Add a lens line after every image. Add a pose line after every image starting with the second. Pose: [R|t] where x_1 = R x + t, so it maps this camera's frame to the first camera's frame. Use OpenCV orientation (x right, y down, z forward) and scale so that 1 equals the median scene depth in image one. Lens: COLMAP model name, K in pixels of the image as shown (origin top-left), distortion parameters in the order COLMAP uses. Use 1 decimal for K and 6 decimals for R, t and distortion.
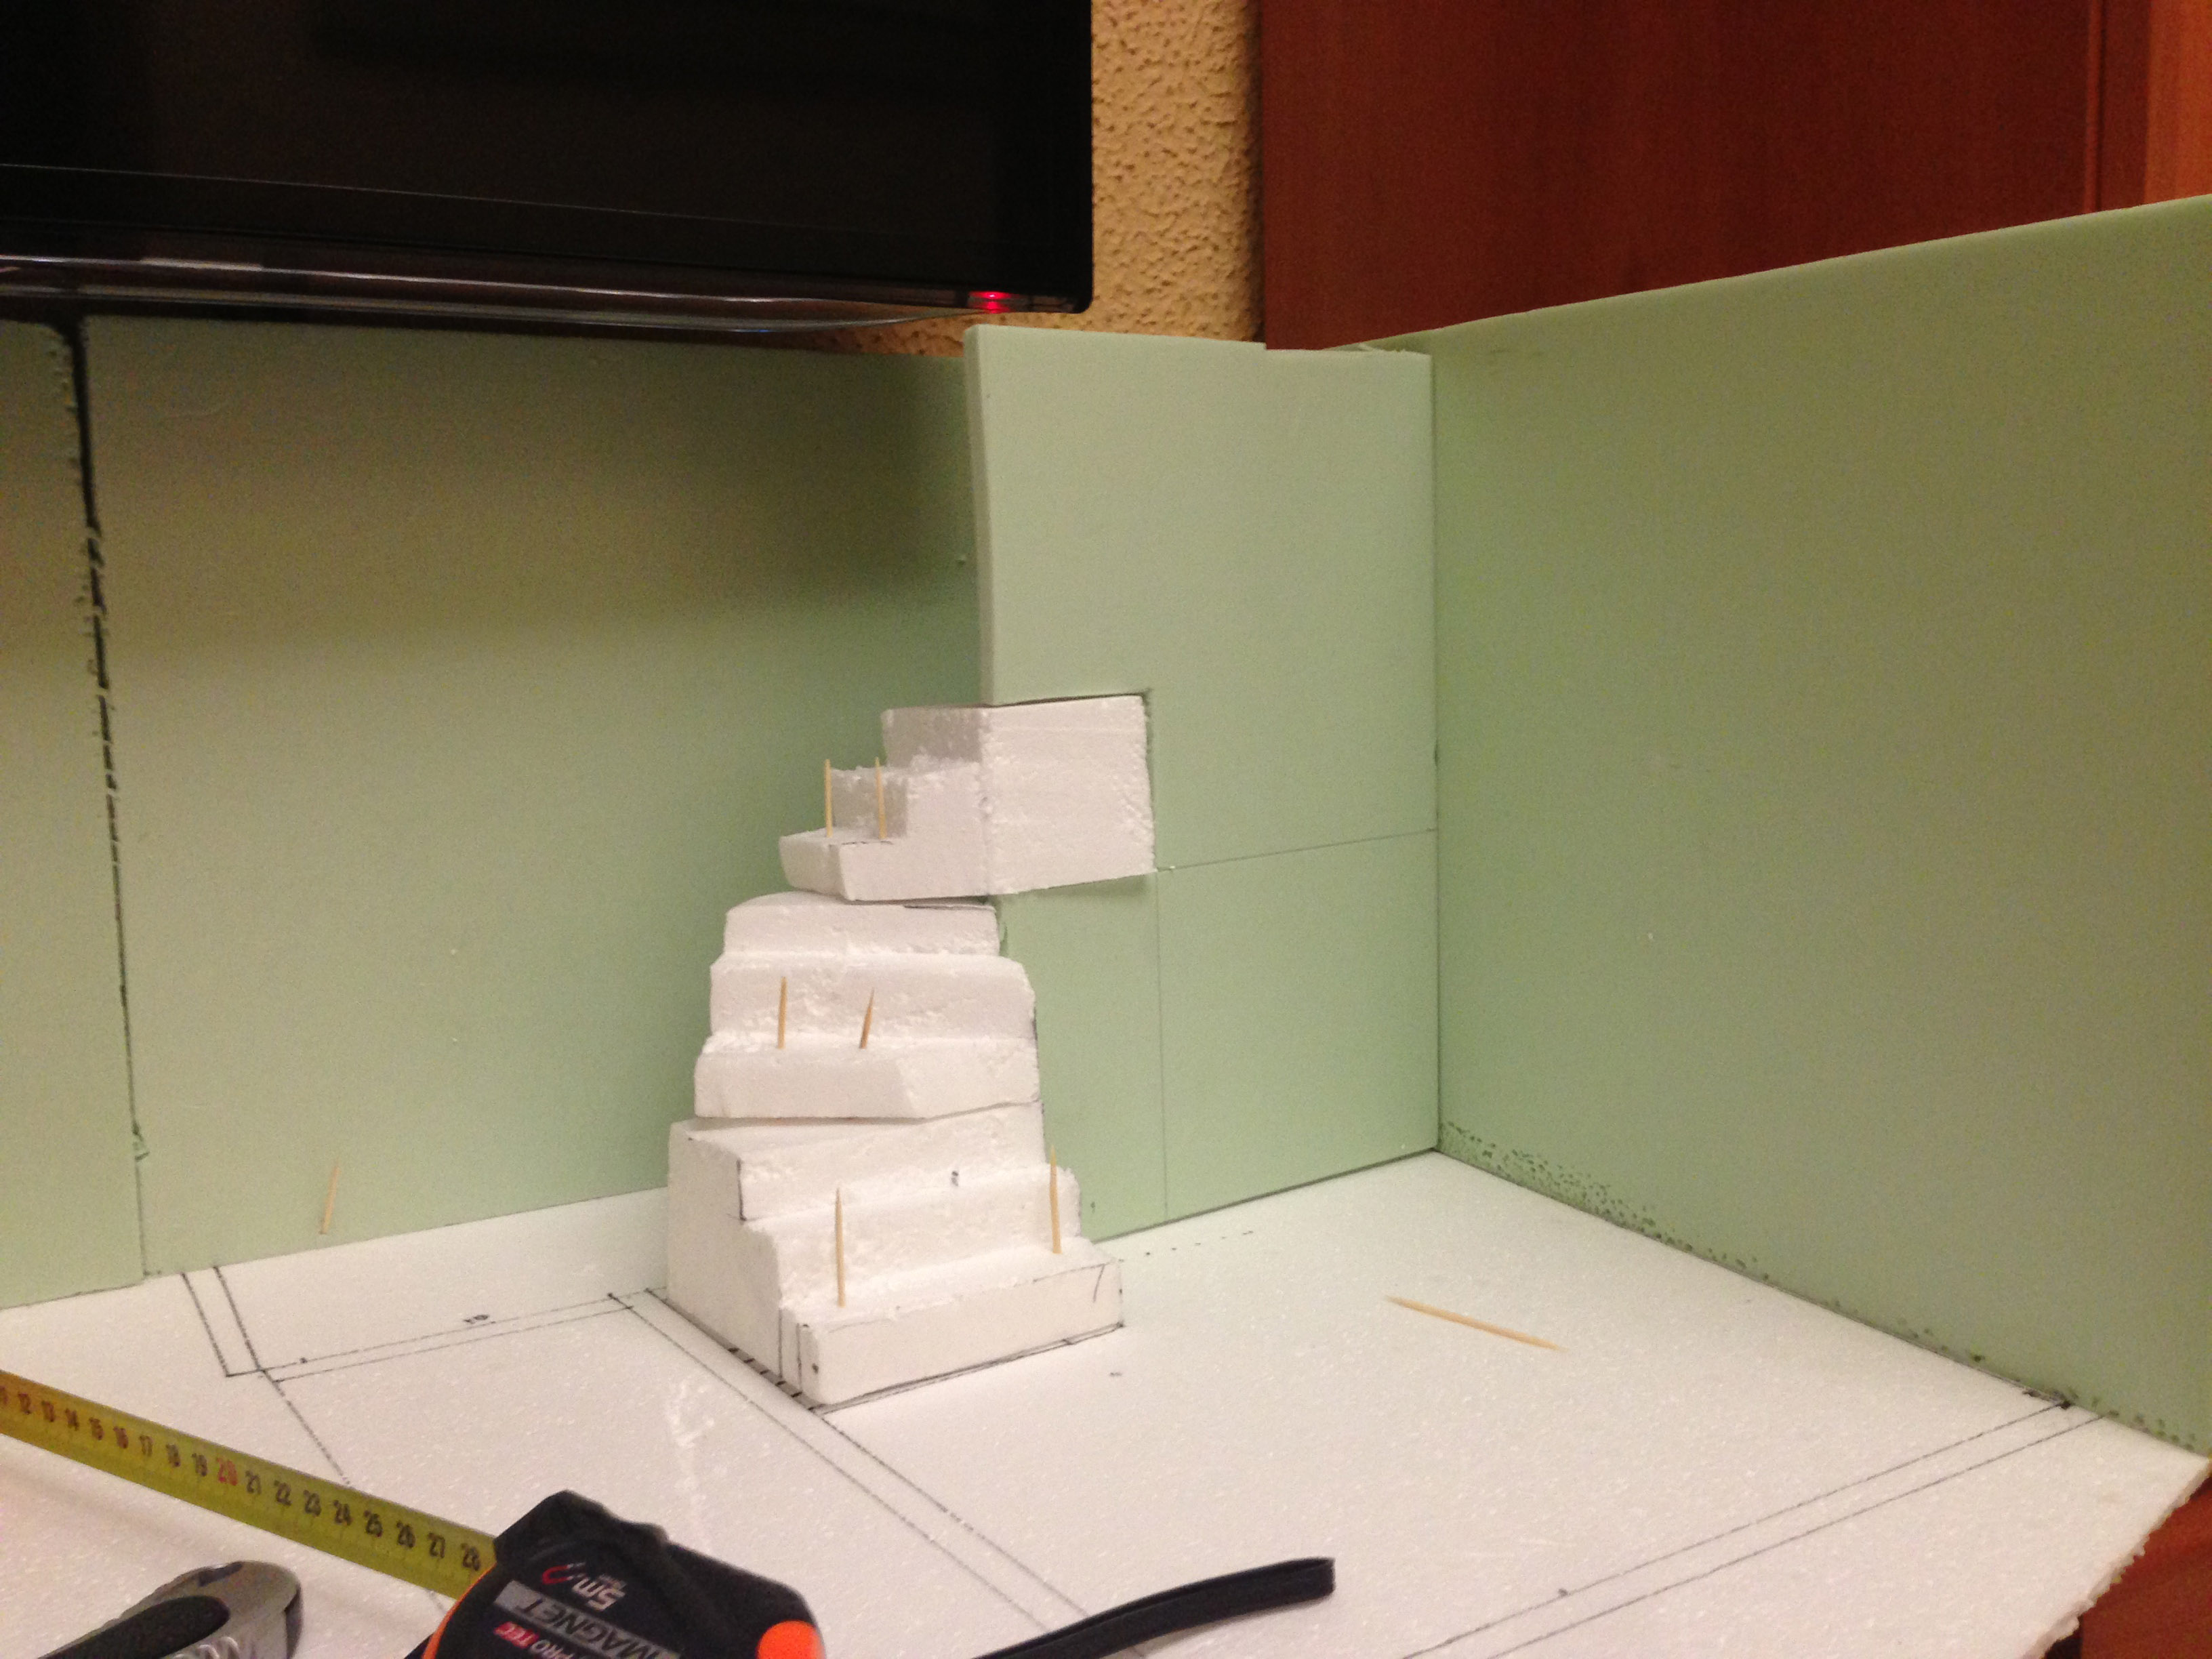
lens RADIAL K [[2014.0, 0, 1114.9], [0, 2014.0, 827.1], [0, 0, 1]] dist [0.104705, -0.165126]
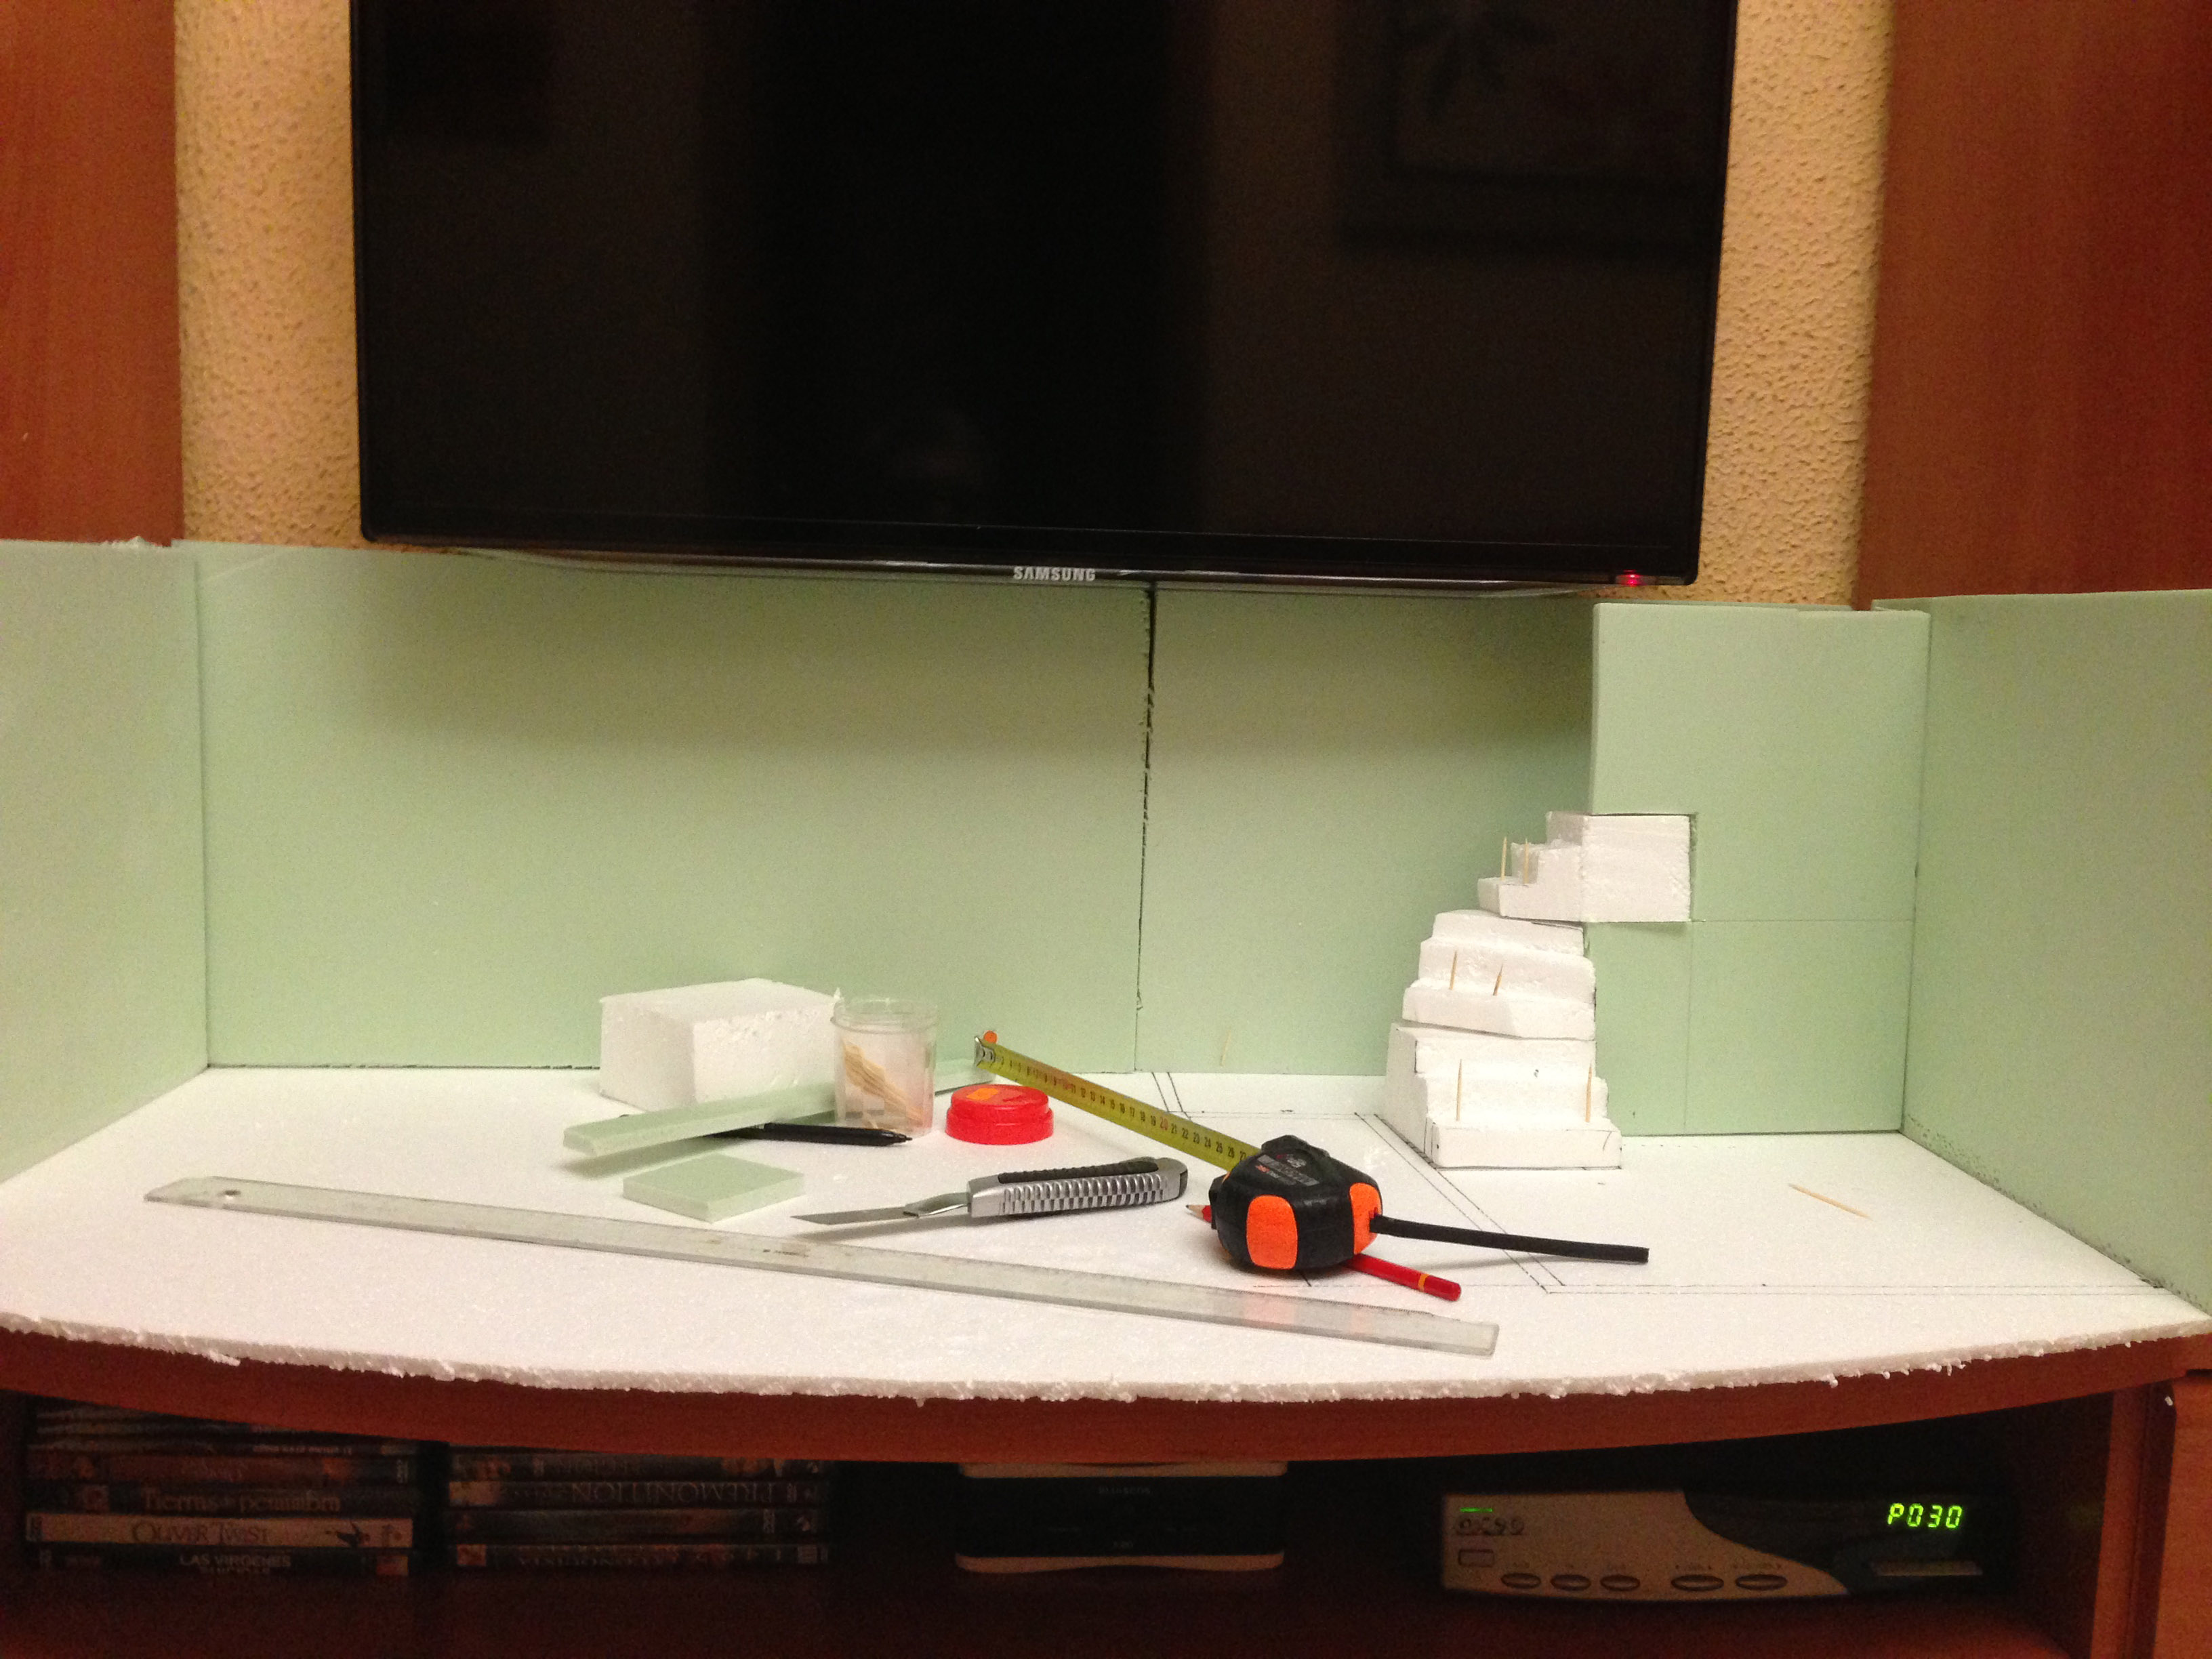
lens RADIAL K [[2014.0, 0, 1114.9], [0, 2014.0, 827.1], [0, 0, 1]] dist [0.104705, -0.165126]
pose [[0.892297, 0.089840, -0.442420, 0.348774], [-0.103692, 0.994584, -0.007167, 0.006351], [0.439380, 0.052270, 0.896779, -0.765173]]
